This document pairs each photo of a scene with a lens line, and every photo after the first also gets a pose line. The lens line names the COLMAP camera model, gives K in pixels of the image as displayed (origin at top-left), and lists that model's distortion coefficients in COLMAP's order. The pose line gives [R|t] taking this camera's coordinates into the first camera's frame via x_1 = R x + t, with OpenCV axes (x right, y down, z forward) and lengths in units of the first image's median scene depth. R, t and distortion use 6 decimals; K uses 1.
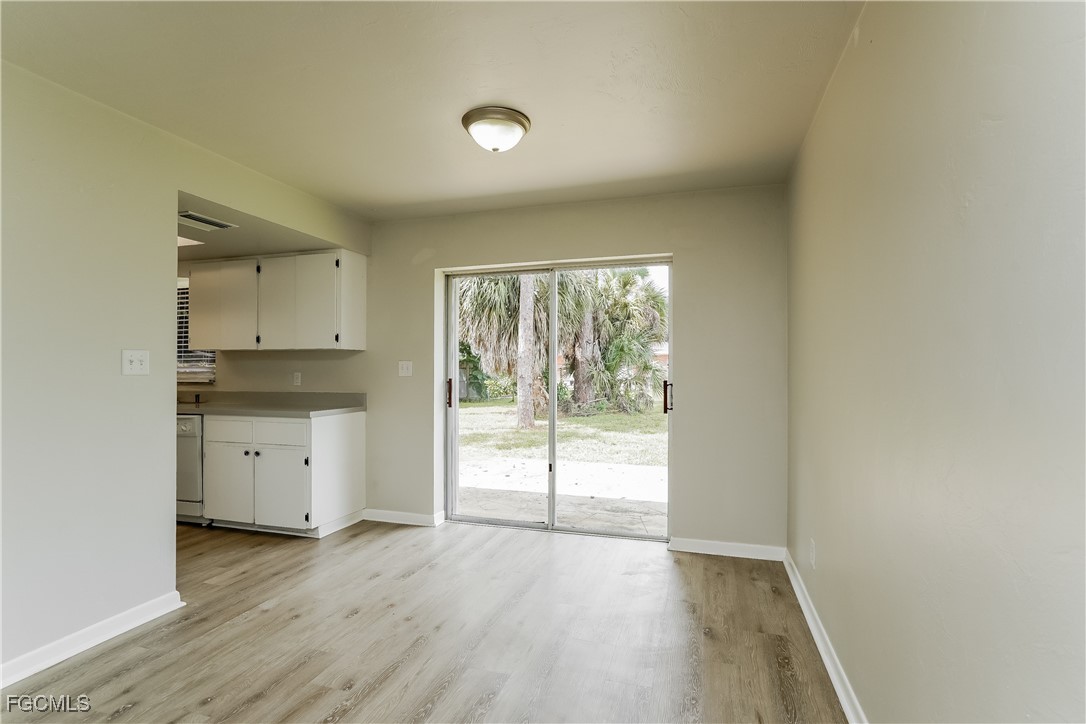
lens RADIAL K [[521.6, 0, 541.3], [0, 521.6, 363.3], [0, 0, 1]] dist [-0.026242, 0.005923]
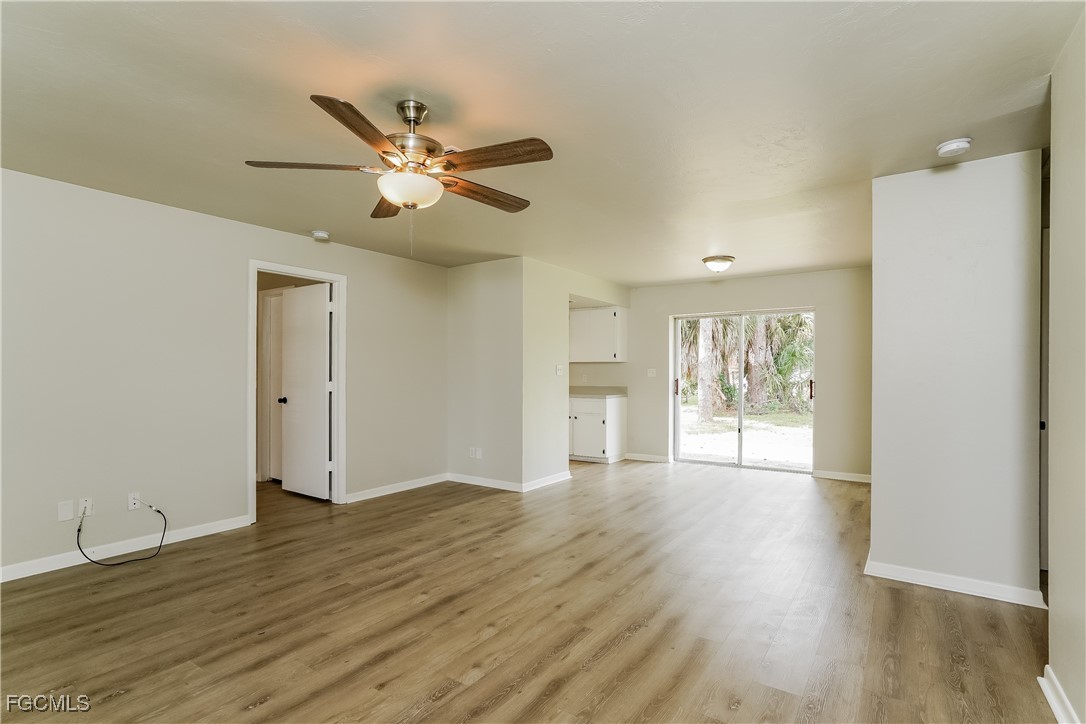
lens RADIAL K [[521.6, 0, 550.9], [0, 521.6, 370.0], [0, 0, 1]] dist [-0.026242, 0.005923]
pose [[0.957397, 0.000300, -0.288776, -0.021314], [0.001746, 0.999975, 0.006827, -0.003017], [0.288770, -0.007040, 0.957372, -0.210584]]
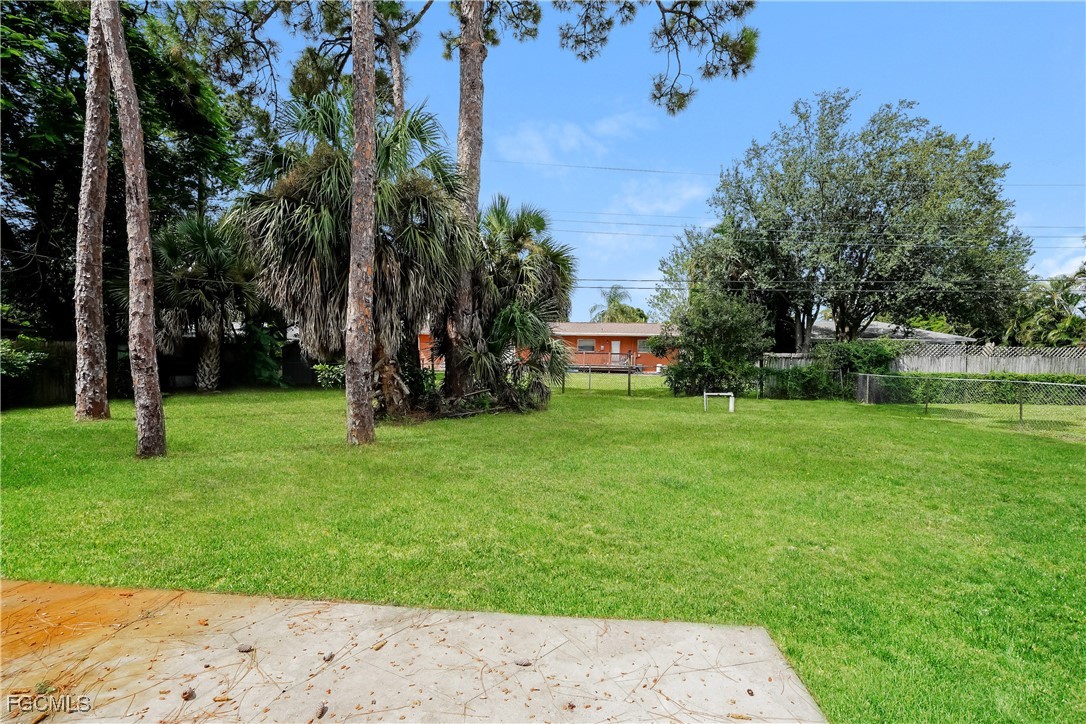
lens RADIAL K [[496.5, 0, 541.6], [0, 496.5, 358.9], [0, 0, 1]] dist [0.003681, 0.000096]
pose [[0.972488, 0.007177, 0.232843, 0.037055], [-0.013848, 0.999539, 0.027031, 0.003941], [-0.232542, -0.029512, 0.972139, 0.343892]]
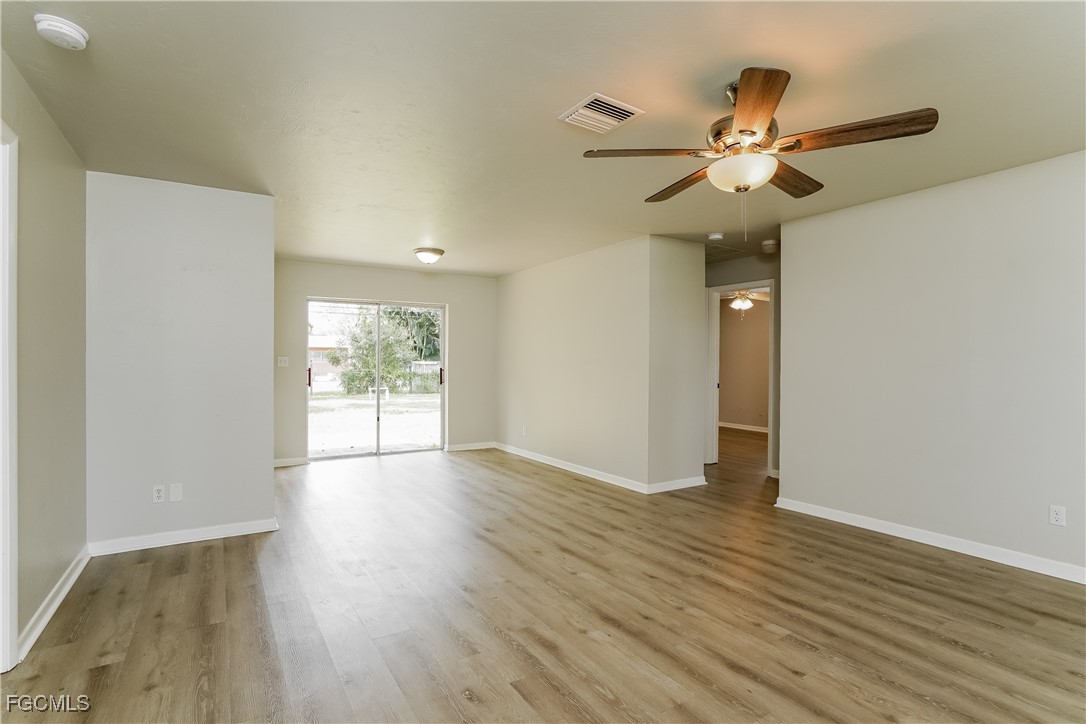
lens RADIAL K [[521.6, 0, 529.1], [0, 521.6, 355.5], [0, 0, 1]] dist [-0.026242, 0.005923]
pose [[0.665187, 0.010743, 0.746600, -0.243260], [-0.010660, 0.999931, -0.004890, -0.001577], [-0.746601, -0.004706, 0.665256, -0.134331]]
